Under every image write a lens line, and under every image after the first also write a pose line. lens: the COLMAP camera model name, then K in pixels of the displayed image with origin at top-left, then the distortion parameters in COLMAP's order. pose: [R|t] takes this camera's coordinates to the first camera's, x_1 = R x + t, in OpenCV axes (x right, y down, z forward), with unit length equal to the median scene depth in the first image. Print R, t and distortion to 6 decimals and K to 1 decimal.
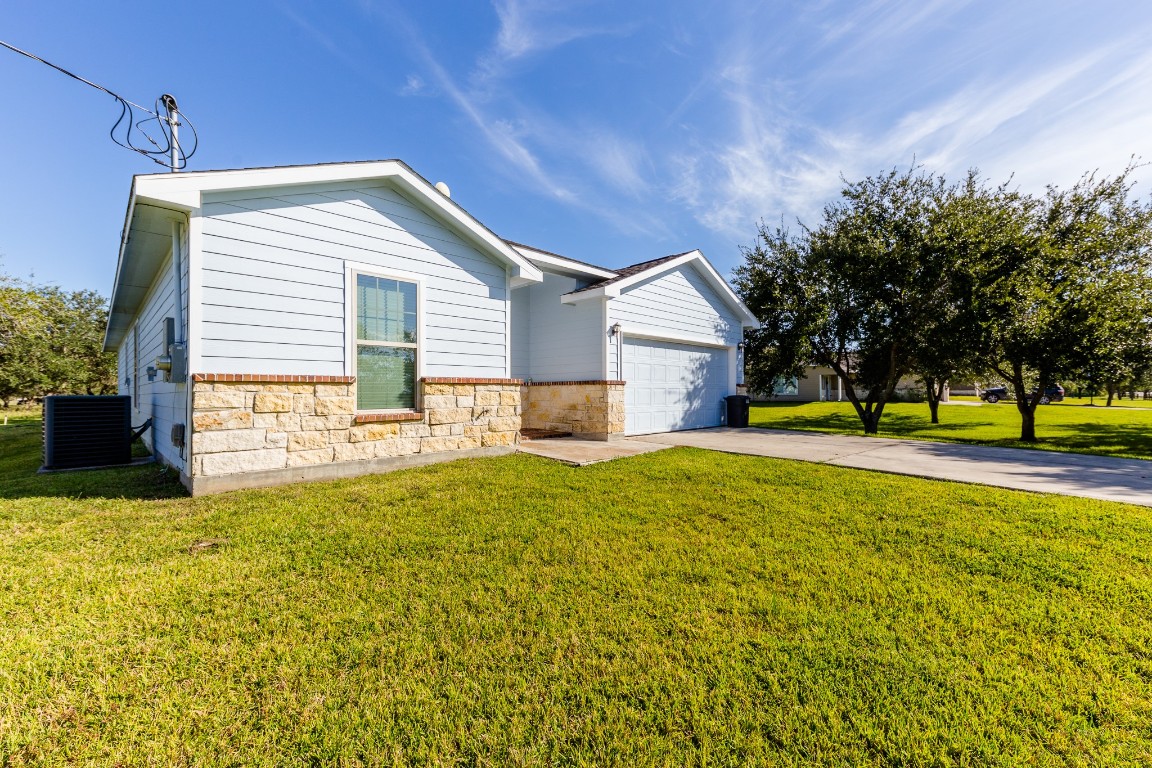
lens RADIAL K [[481.3, 0, 581.0], [0, 481.3, 385.9], [0, 0, 1]] dist [0.001264, -0.000179]
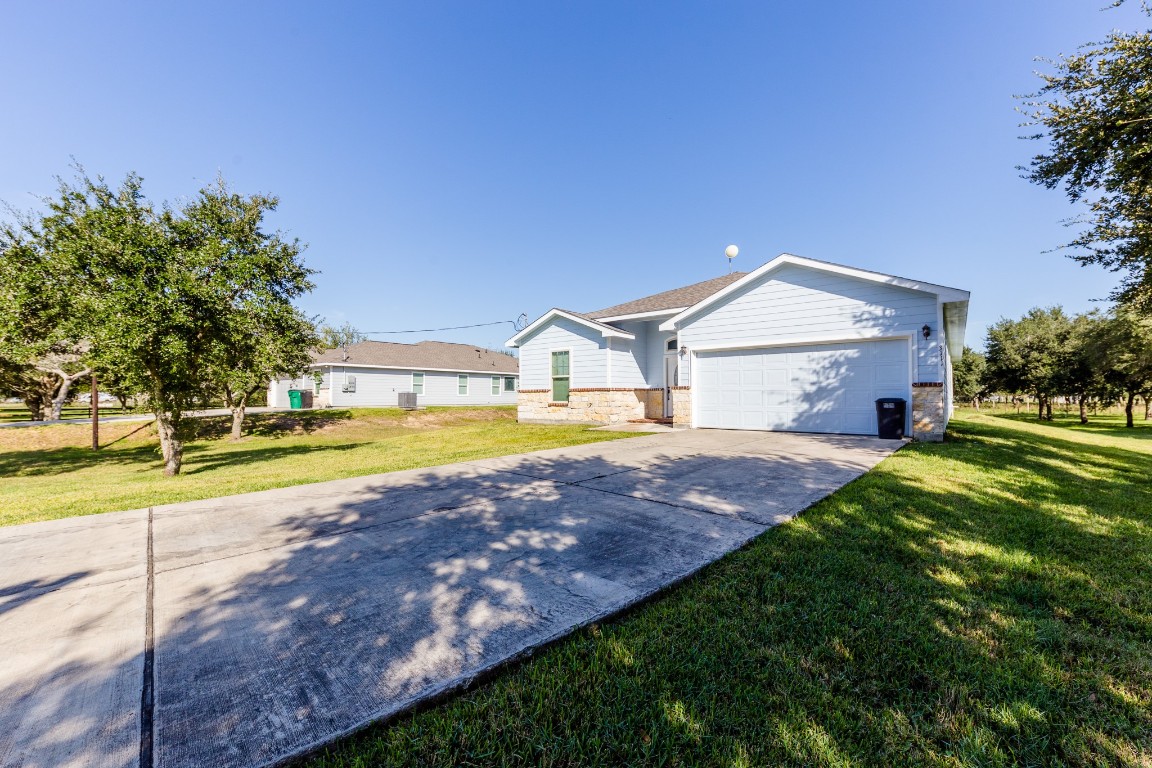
lens RADIAL K [[481.3, 0, 581.0], [0, 481.3, 385.9], [0, 0, 1]] dist [0.001264, -0.000179]
pose [[0.097758, -0.021182, -0.994985, 1.212327], [0.016693, 0.999668, -0.019641, 0.009876], [0.995070, -0.014689, 0.098079, 0.470389]]
